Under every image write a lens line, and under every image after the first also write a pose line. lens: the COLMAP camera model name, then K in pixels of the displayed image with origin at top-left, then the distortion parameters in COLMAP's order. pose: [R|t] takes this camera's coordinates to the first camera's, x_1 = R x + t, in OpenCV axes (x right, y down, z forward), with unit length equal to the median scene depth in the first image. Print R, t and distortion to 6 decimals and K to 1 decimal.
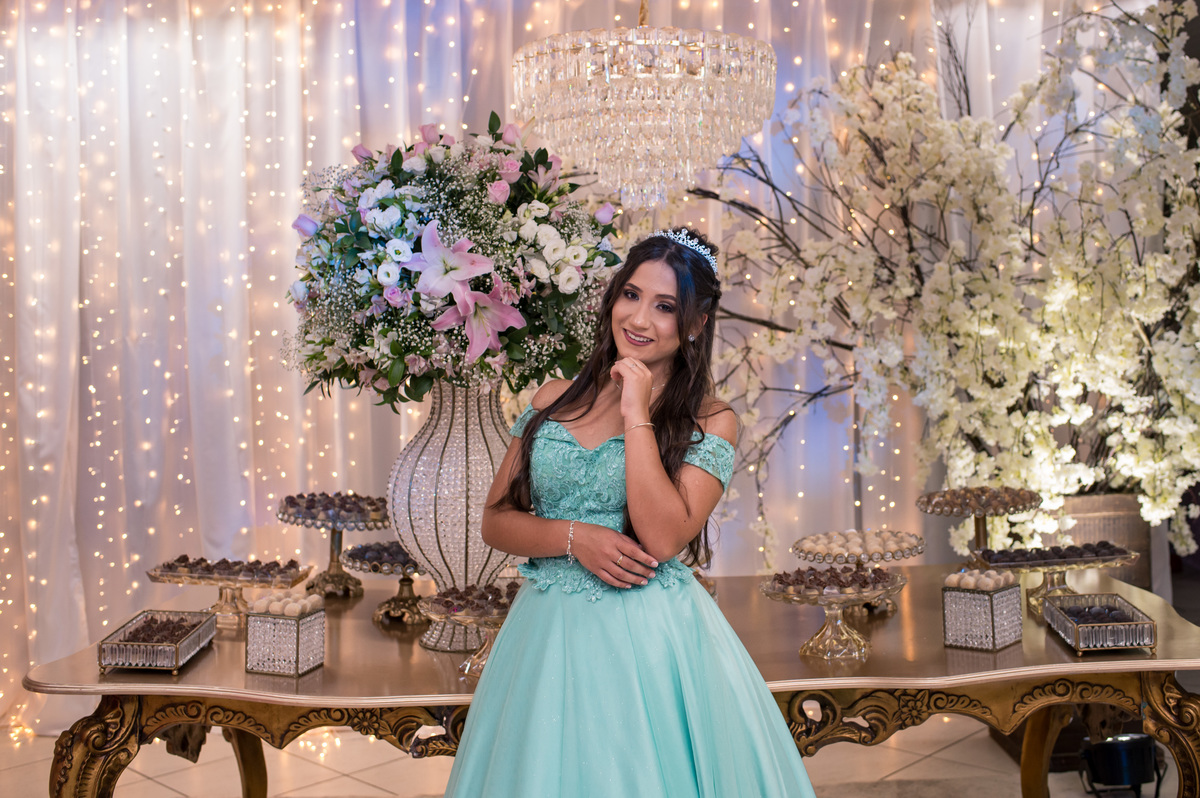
lens RADIAL K [[1426.2, 0, 599.3], [0, 1426.2, 326.7], [0, 0, 1]] dist [-0.212283, 0.579804]
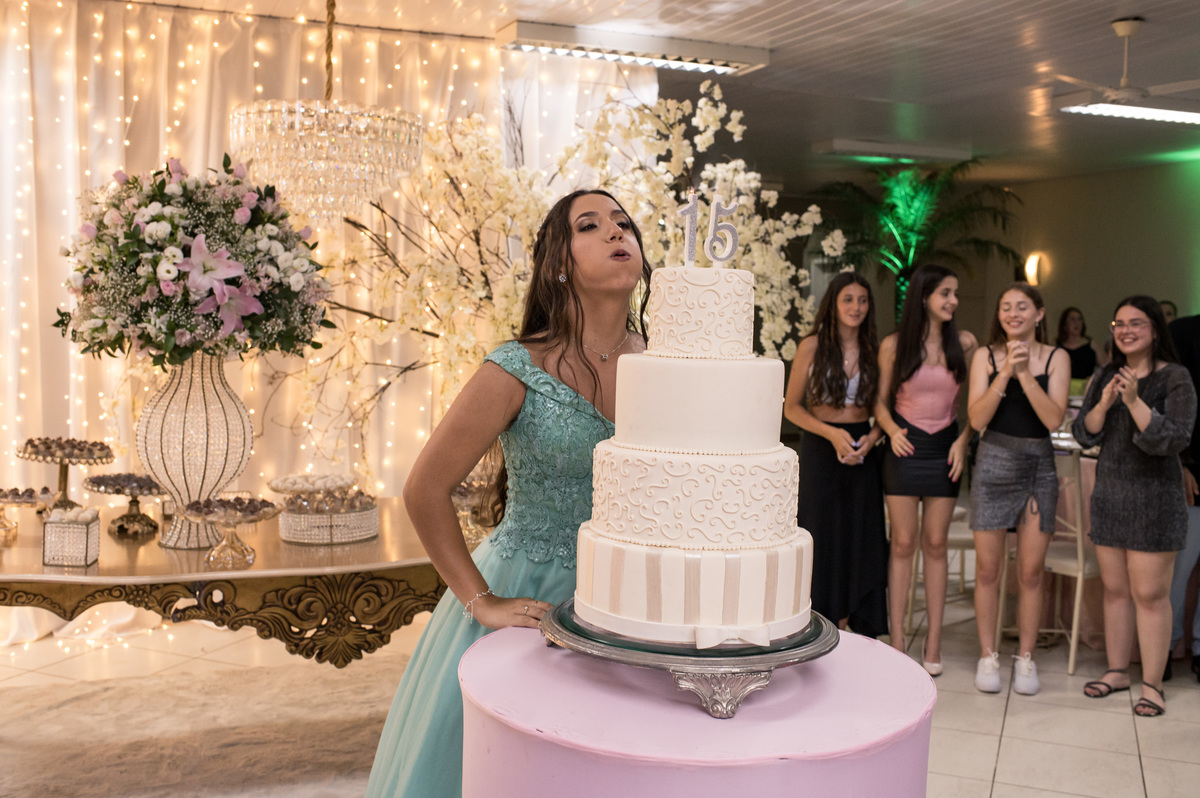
lens RADIAL K [[1256.8, 0, 600.0], [0, 1256.8, 399.0], [0, 0, 1]] dist [-0.042238, -0.032240]
pose [[0.929427, 0.011822, 0.368818, -0.189033], [-0.036386, 0.997552, 0.059717, -0.001308], [-0.367209, -0.068923, 0.927581, -0.269180]]
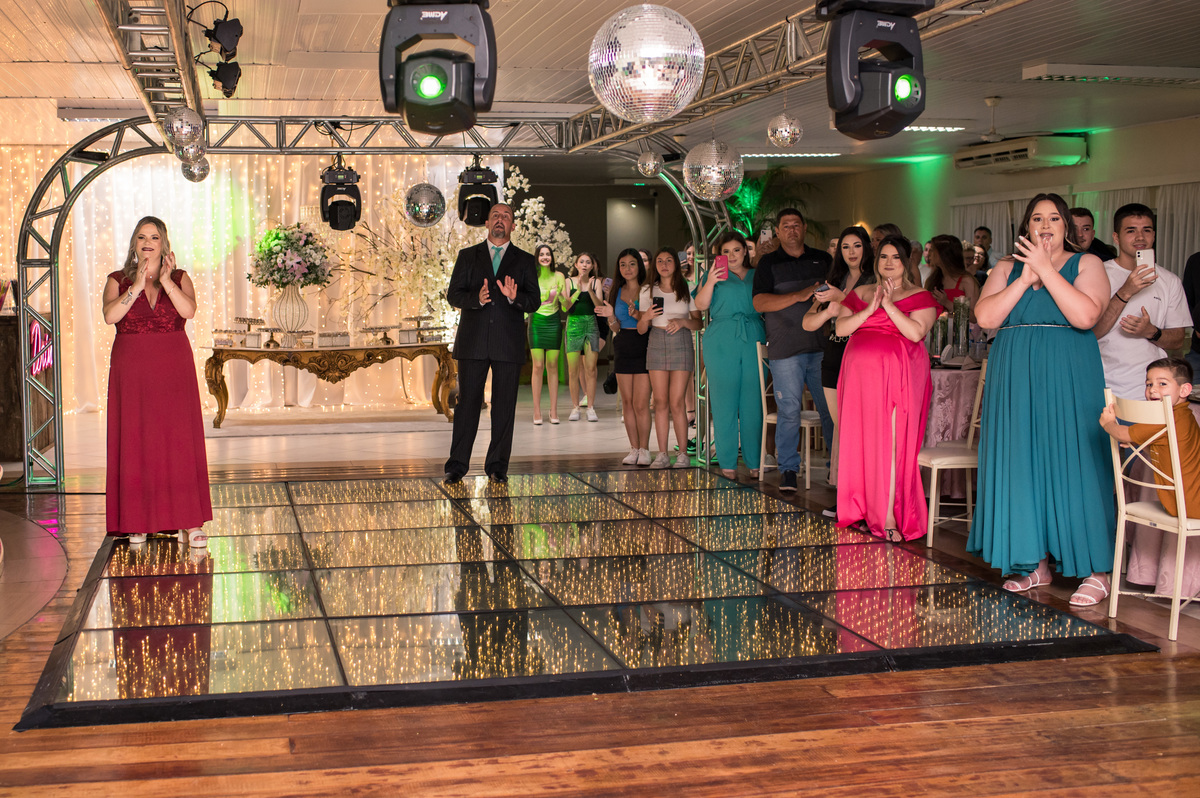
lens RADIAL K [[1426.2, 0, 599.3], [0, 1426.2, 326.7], [0, 0, 1]] dist [-0.212283, 0.579804]
pose [[0.970611, 0.003319, 0.240631, -0.228677], [-0.011209, 0.999443, 0.031426, 0.021252], [-0.240393, -0.033199, 0.970108, -3.548744]]
